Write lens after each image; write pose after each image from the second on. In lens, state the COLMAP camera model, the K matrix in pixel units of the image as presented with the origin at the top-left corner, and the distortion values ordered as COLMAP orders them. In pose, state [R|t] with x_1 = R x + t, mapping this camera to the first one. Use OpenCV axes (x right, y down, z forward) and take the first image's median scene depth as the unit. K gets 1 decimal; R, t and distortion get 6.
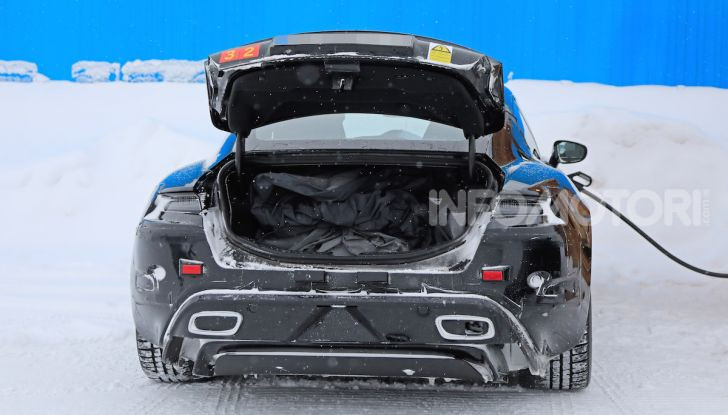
lens RADIAL K [[1264.8, 0, 365.2], [0, 1264.8, 193.1], [0, 0, 1]] dist [0.184174, 0.053136]
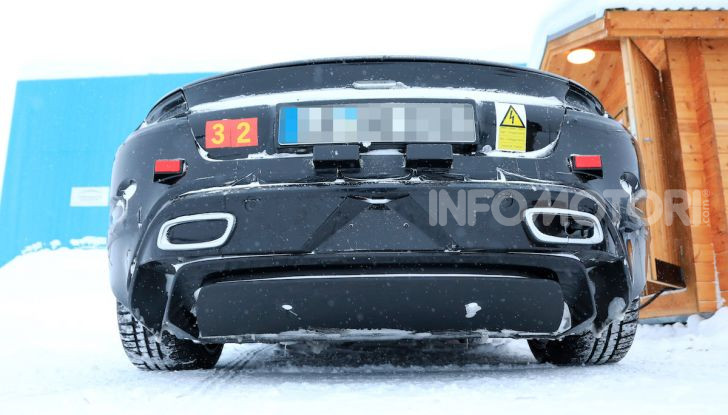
lens RADIAL K [[590.2, 0, 352.7], [0, 590.2, 218.1], [0, 0, 1]] dist [-0.148416, 0.109652]
pose [[0.996974, 0.004595, 0.077598, -0.056557], [0.013787, 0.971971, -0.234697, 0.164614], [-0.076501, 0.235056, 0.968967, 0.668259]]
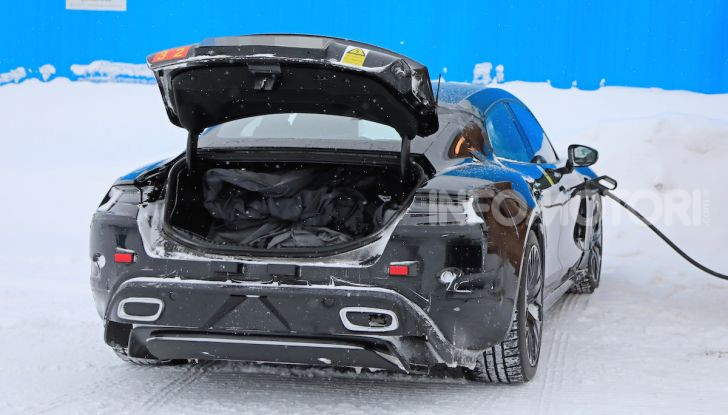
lens RADIAL K [[1218.7, 0, 440.4], [0, 1218.7, 206.2], [0, 0, 1]] dist [0.130024, 0.064626]
pose [[0.995127, 0.020739, -0.096396, 0.220348], [-0.019917, 0.999757, 0.009488, 0.002023], [0.096569, -0.007522, 0.995298, 0.006140]]
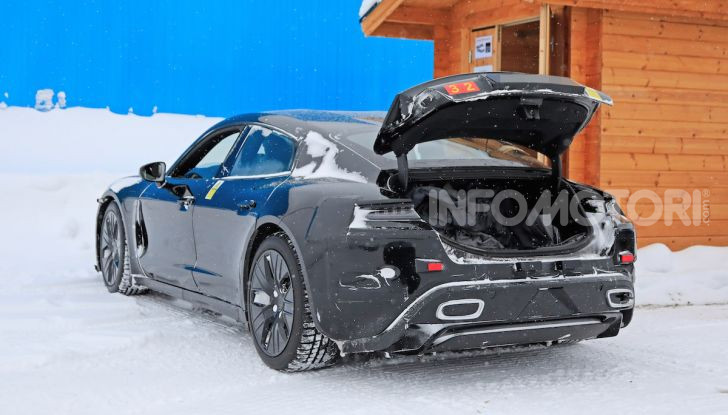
lens RADIAL K [[1046.0, 0, 364.0], [0, 1046.0, 207.5], [0, 0, 1]] dist [0.012114, 0.010605]
pose [[0.832382, -0.024609, 0.553656, -0.722379], [0.026261, 0.999643, 0.004950, -0.002267], [-0.553580, 0.010420, 0.832731, 0.212479]]
